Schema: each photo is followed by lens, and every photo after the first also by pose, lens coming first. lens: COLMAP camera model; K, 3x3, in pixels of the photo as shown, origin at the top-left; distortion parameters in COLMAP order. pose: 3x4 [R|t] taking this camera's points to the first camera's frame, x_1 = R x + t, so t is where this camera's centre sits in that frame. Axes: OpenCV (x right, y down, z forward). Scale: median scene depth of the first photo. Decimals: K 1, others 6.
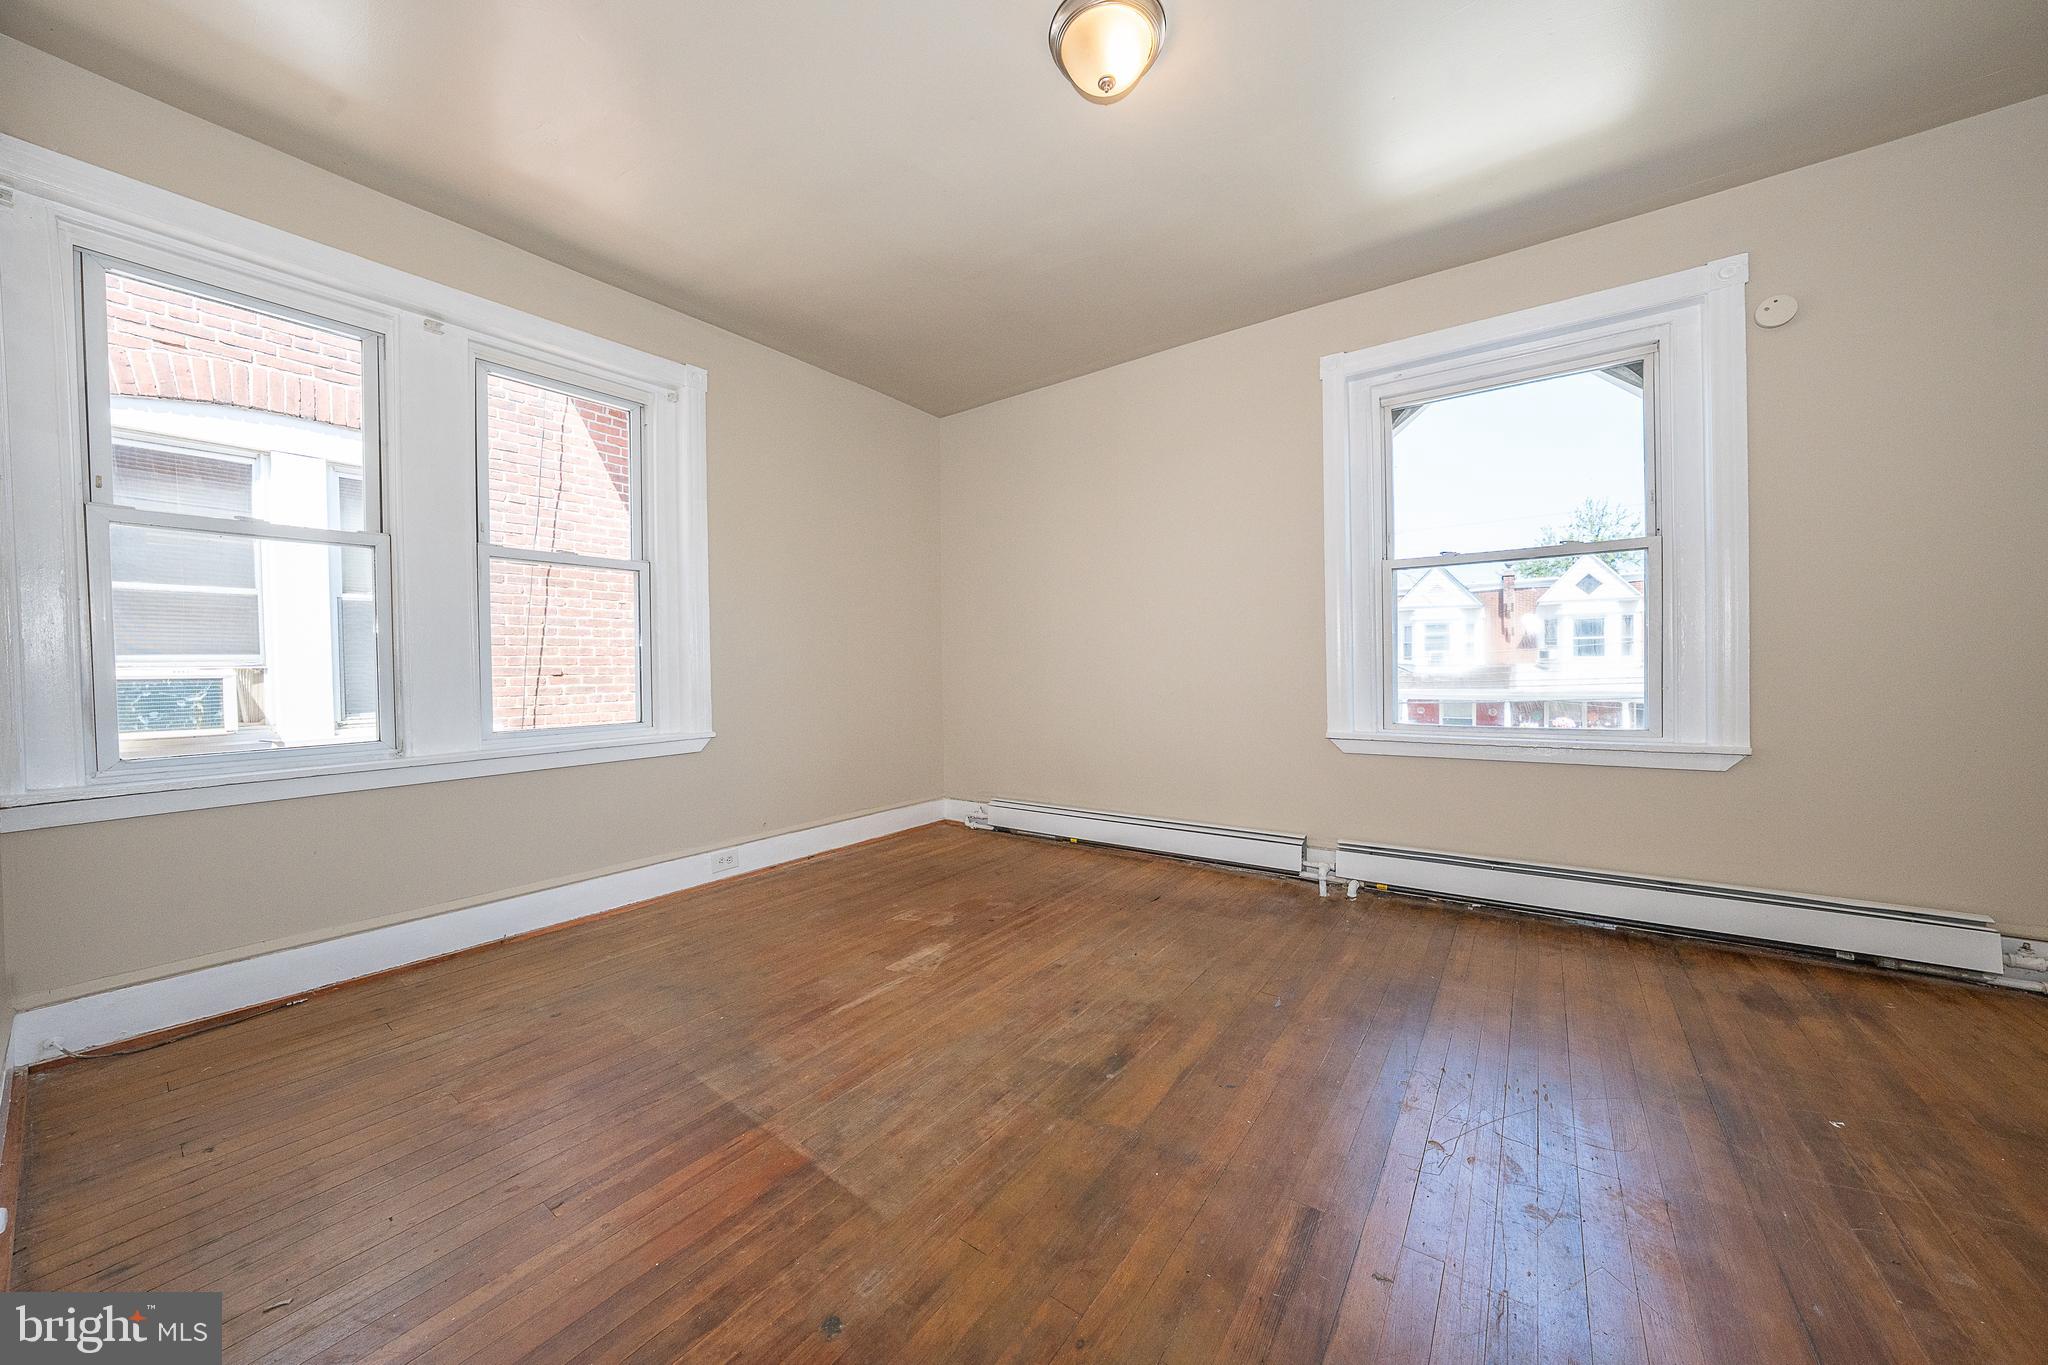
lens RADIAL K [[706.3, 0, 1028.5], [0, 706.3, 677.8], [0, 0, 1]] dist [-0.027384, 0.006147]
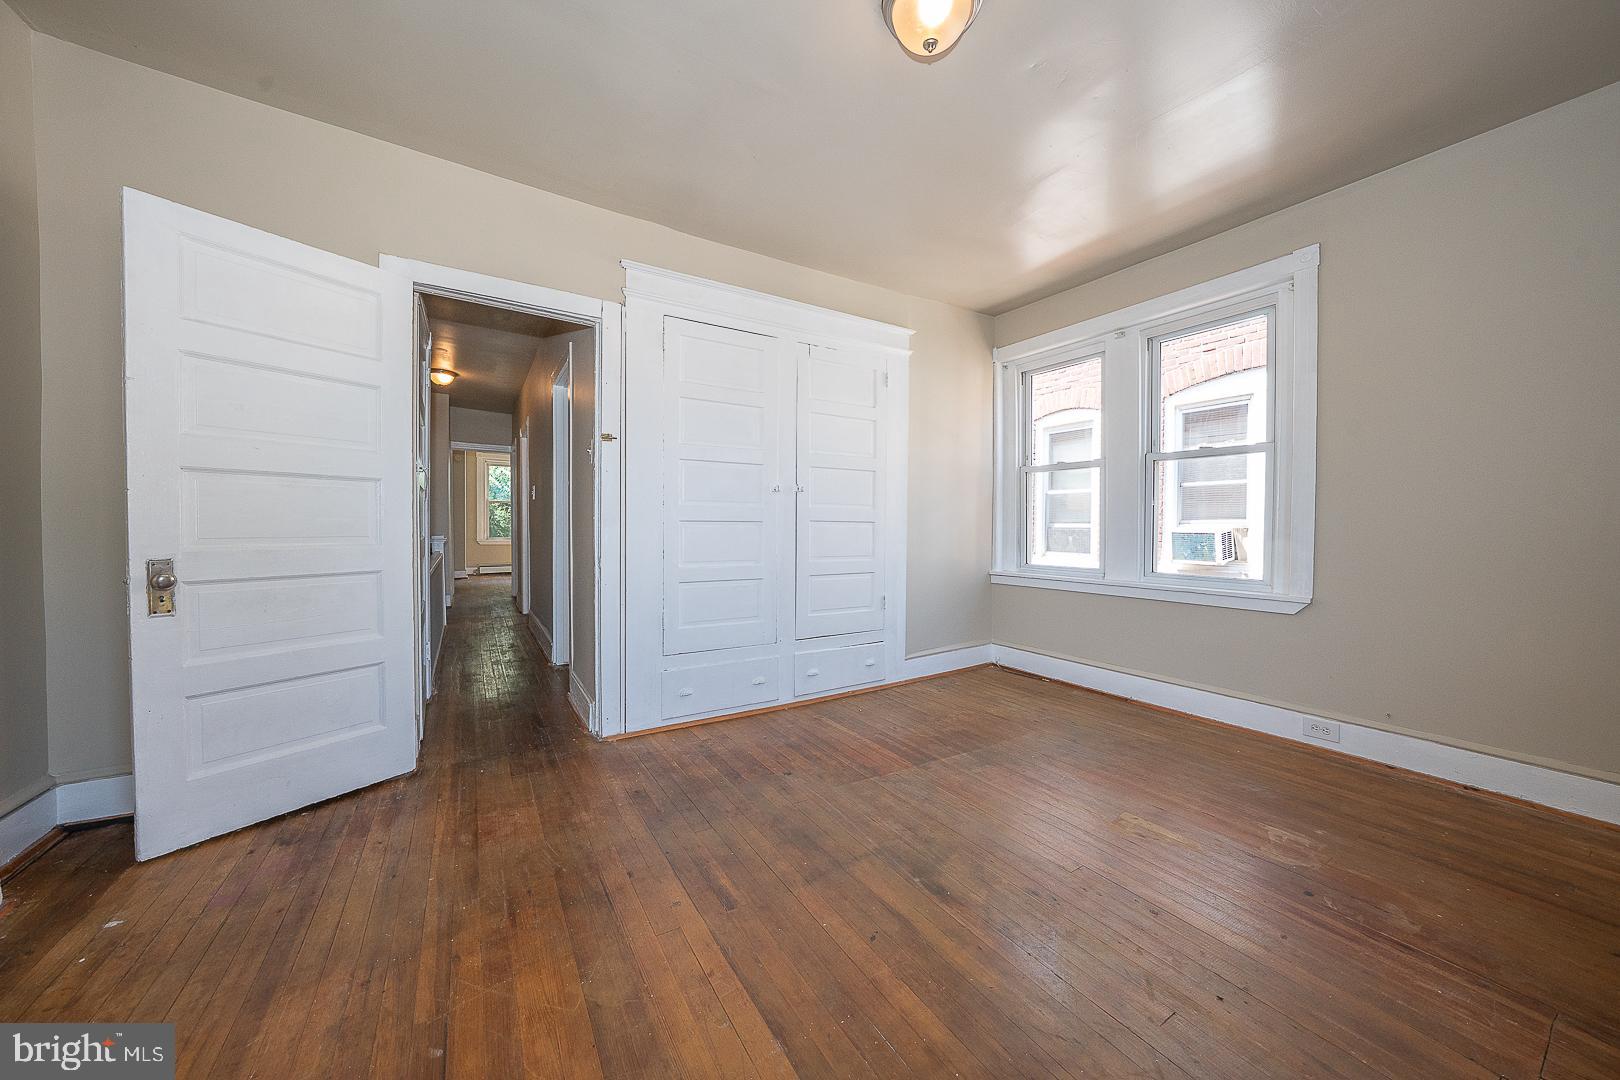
lens RADIAL K [[558.7, 0, 813.6], [0, 558.7, 536.3], [0, 0, 1]] dist [-0.027384, 0.006147]
pose [[-0.373836, 0.031045, -0.926975, 0.714837], [-0.017840, 0.999014, 0.040652, -0.042833], [0.927323, 0.031734, -0.372914, 0.793711]]
